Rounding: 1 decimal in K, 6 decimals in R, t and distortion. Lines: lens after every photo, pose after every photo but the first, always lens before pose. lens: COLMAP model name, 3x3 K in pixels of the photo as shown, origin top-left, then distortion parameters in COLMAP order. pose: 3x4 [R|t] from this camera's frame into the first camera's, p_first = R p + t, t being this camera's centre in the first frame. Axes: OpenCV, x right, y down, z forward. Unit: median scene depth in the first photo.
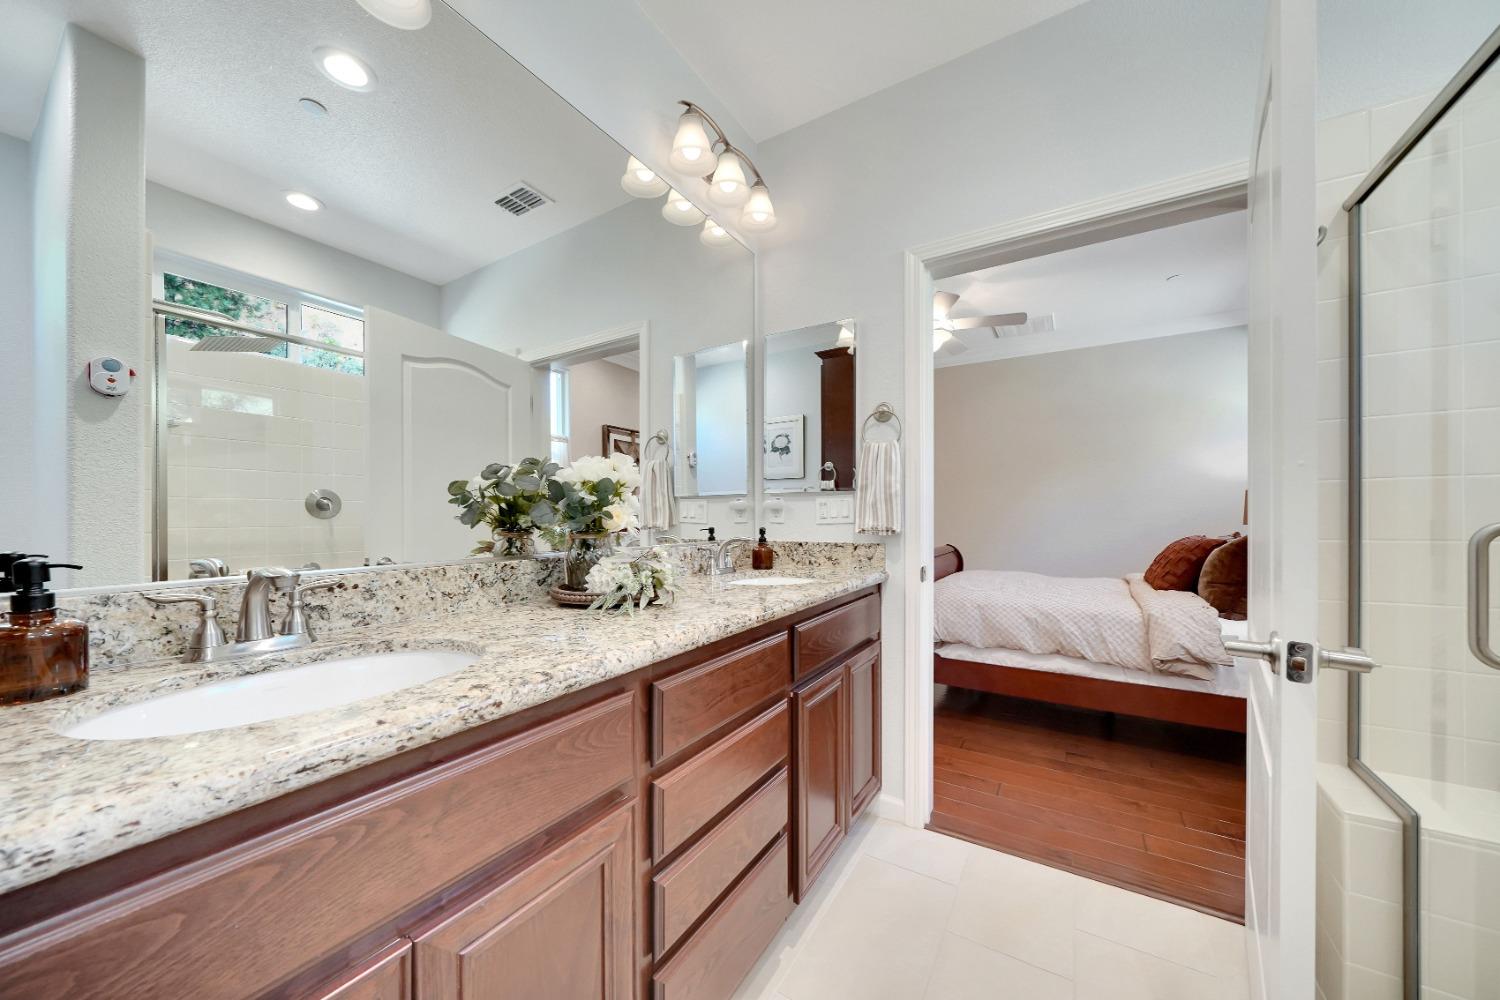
lens RADIAL K [[521.8, 0, 749.5], [0, 521.8, 511.9], [0, 0, 1]] dist [-0.007593, 0.000050]
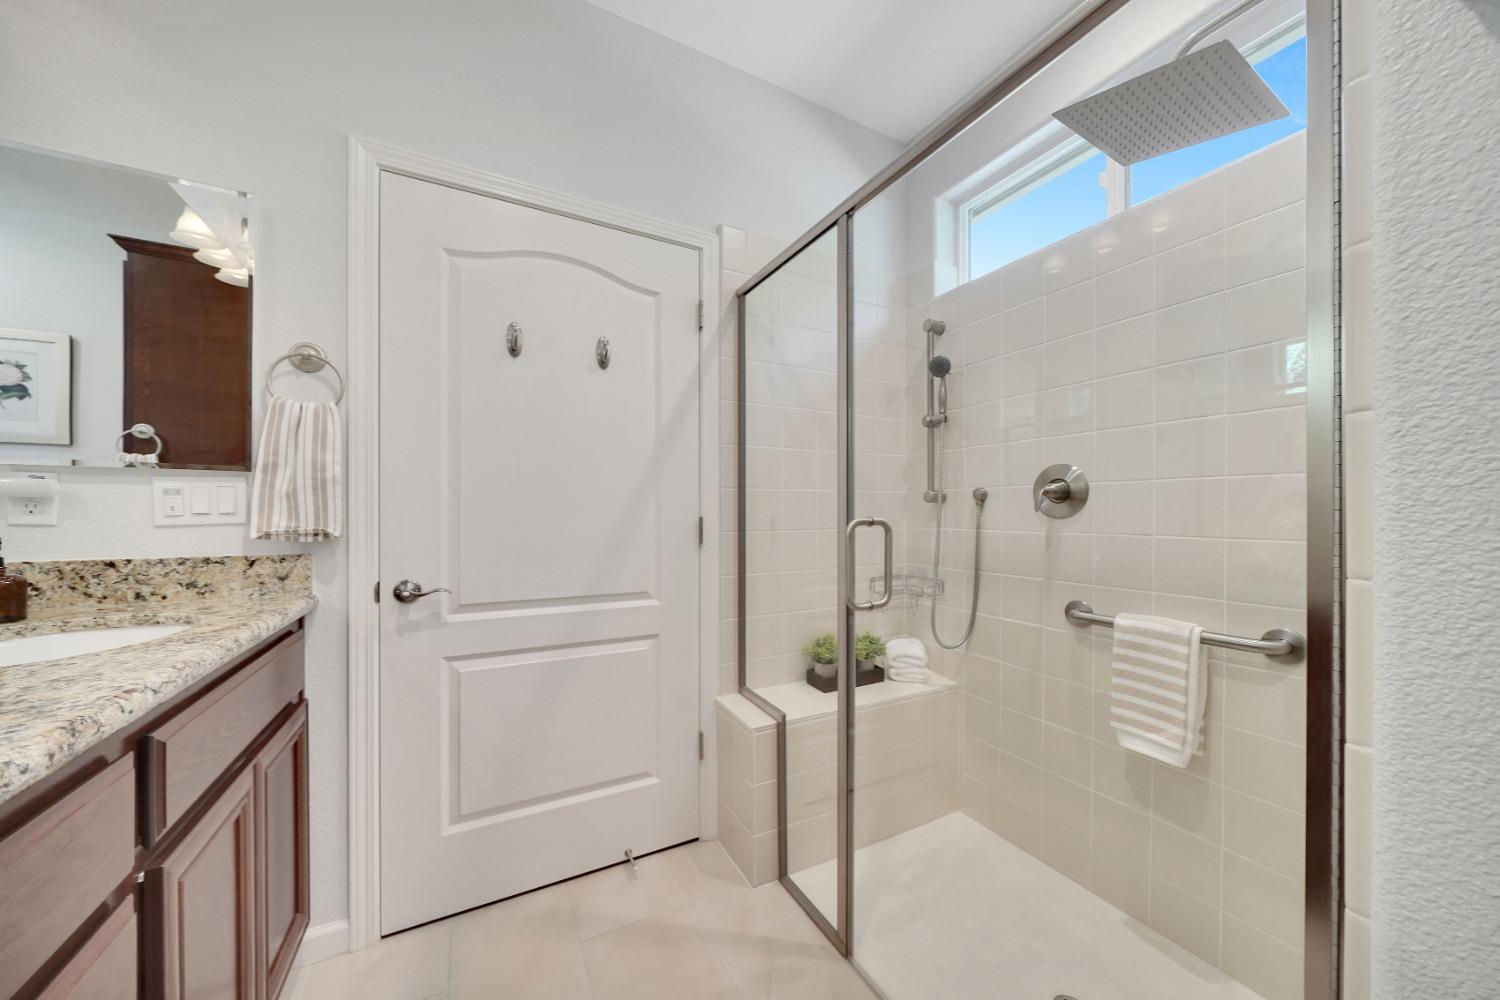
lens RADIAL K [[521.8, 0, 751.8], [0, 521.8, 511.5], [0, 0, 1]] dist [-0.007593, 0.000050]
pose [[0.498931, 0.005821, 0.866622, -0.034131], [-0.009879, 0.999951, -0.001028, 0.001762], [-0.866585, -0.008049, 0.498964, 0.174990]]
